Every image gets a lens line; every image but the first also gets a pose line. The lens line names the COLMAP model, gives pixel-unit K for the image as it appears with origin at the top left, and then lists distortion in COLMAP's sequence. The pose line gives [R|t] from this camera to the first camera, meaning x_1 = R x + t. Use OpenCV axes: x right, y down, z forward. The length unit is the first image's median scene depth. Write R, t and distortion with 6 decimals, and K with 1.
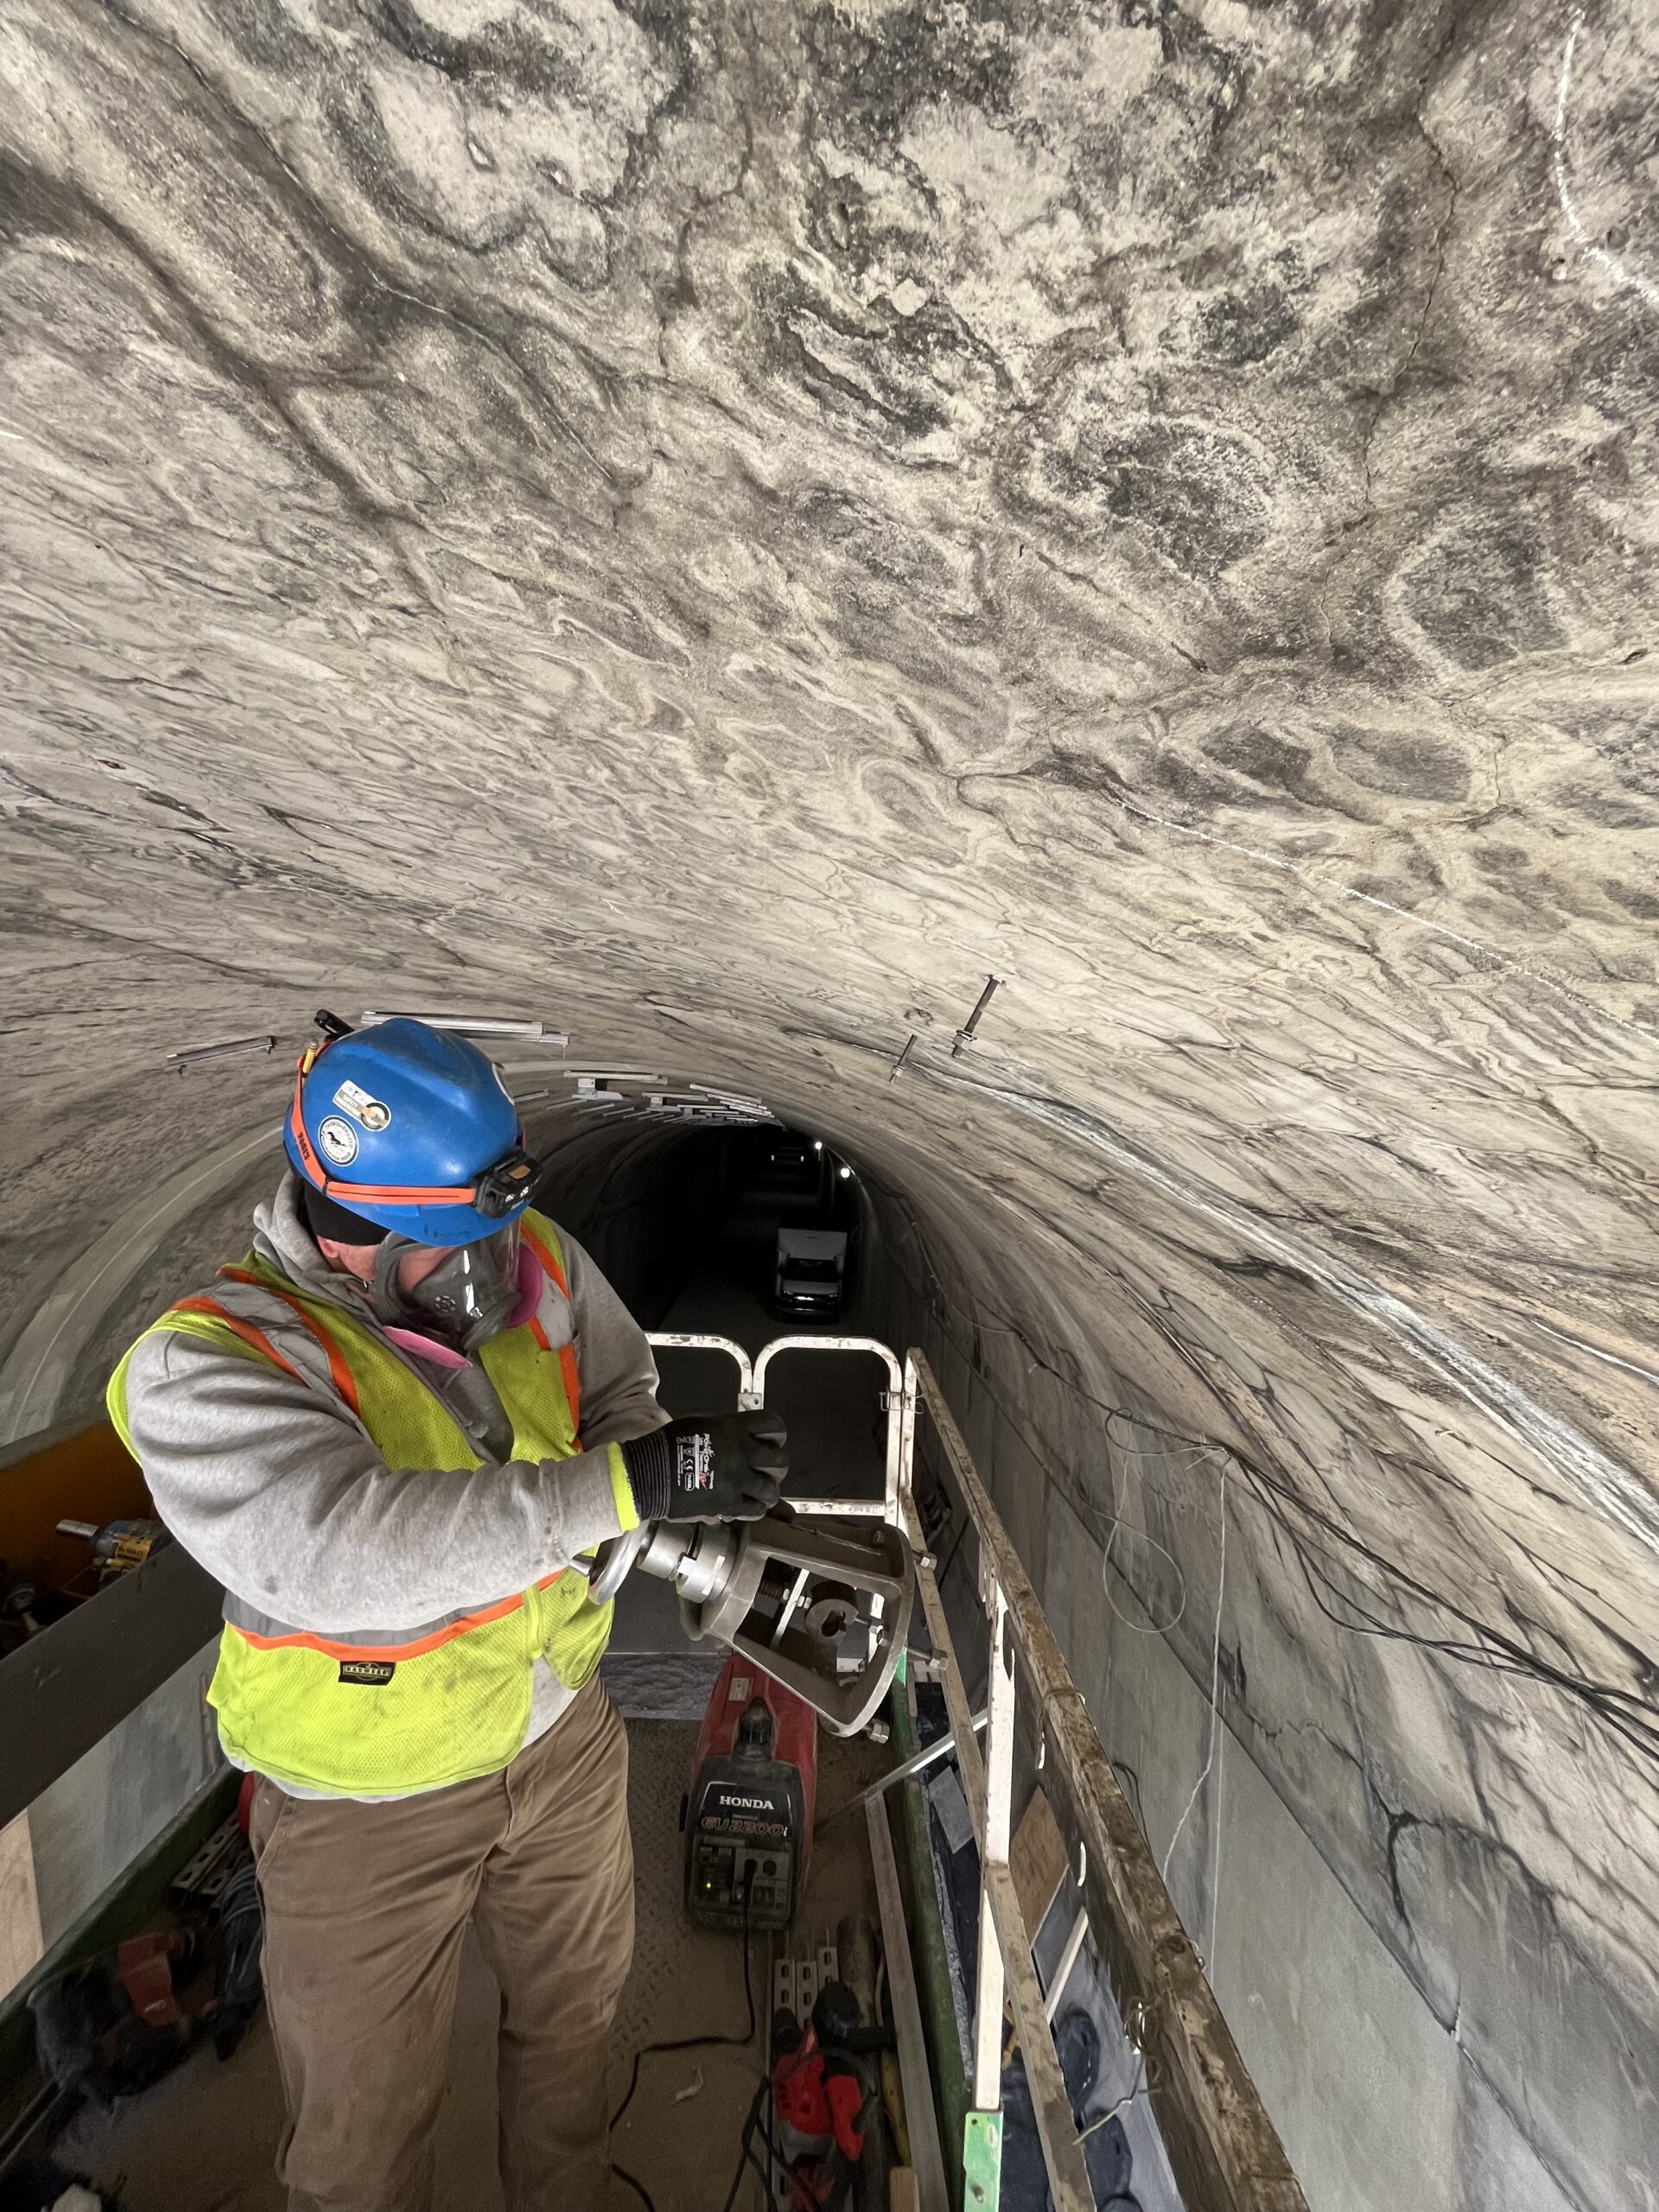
lens RADIAL K [[888.8, 0, 828.0], [0, 888.8, 1104.0], [0, 0, 1]] dist [-0.000479, 0.000051]
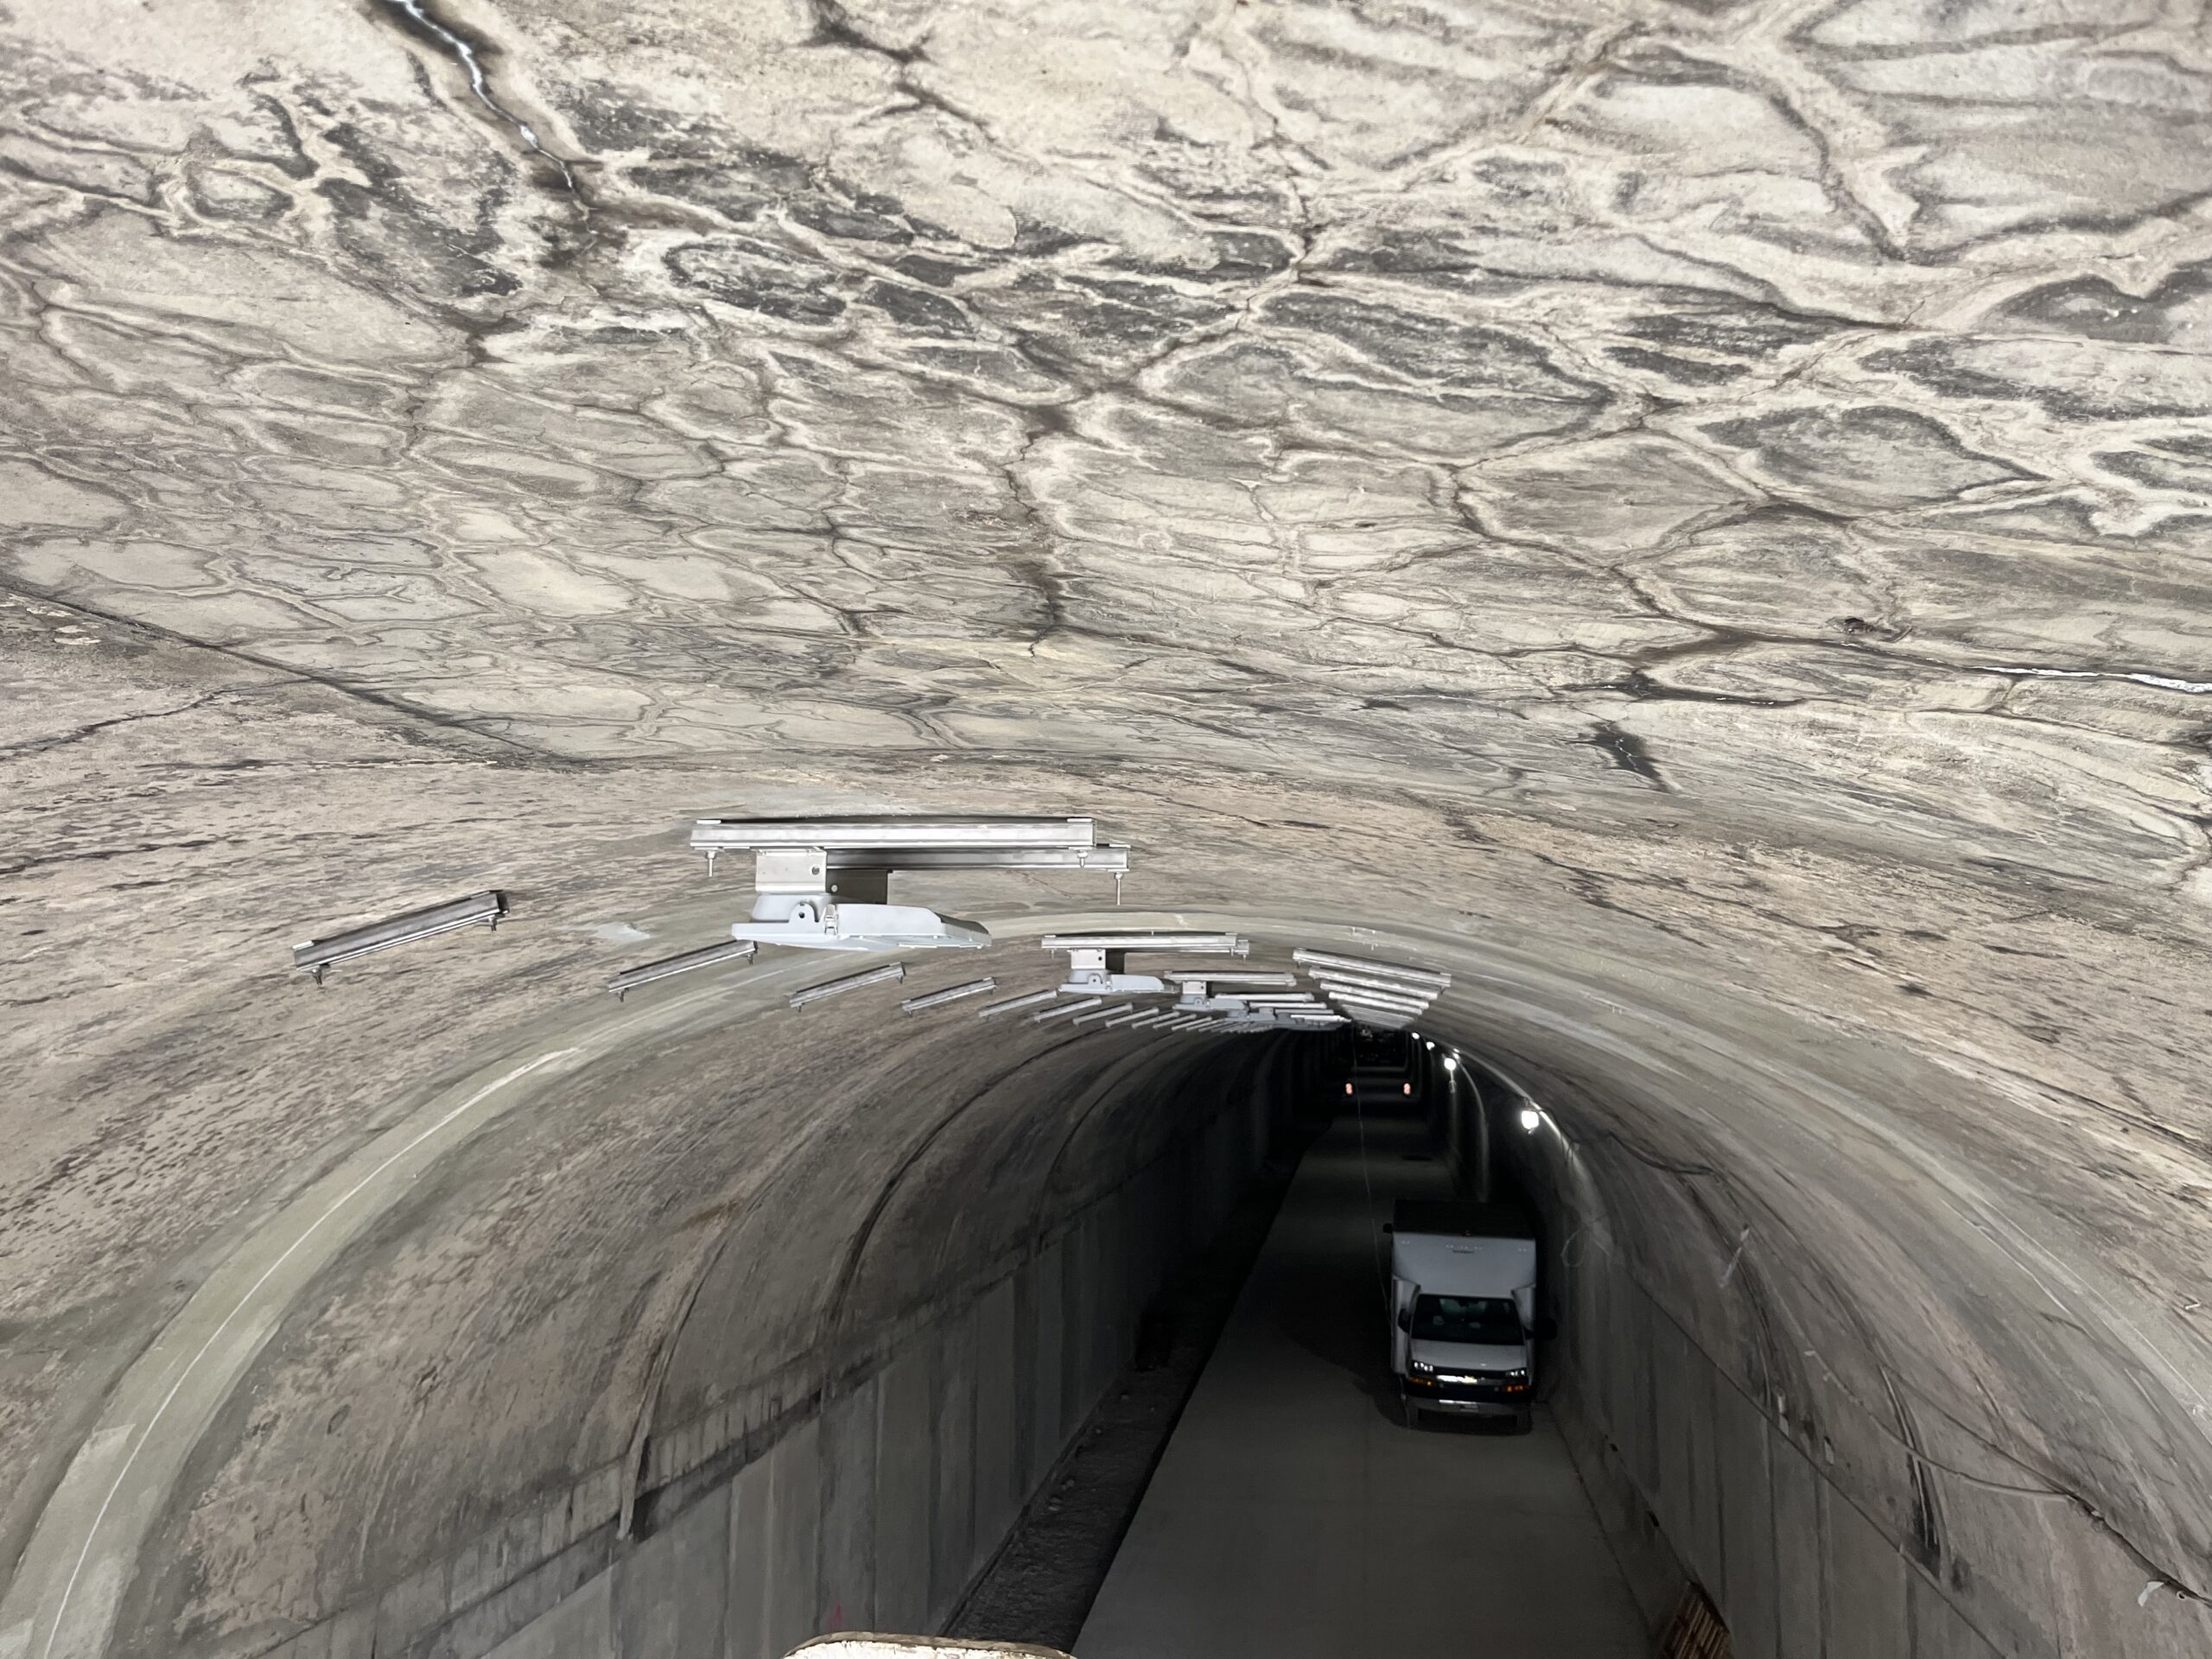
lens RADIAL K [[1676.1, 0, 1107.5], [0, 1676.1, 826.8], [0, 0, 1]] dist [0.014444, -0.027252]
pose [[0.980168, -0.063825, -0.187609, -0.128320], [0.045833, 0.994059, -0.098725, -0.007909], [0.192796, 0.088168, 0.977270, 0.178600]]
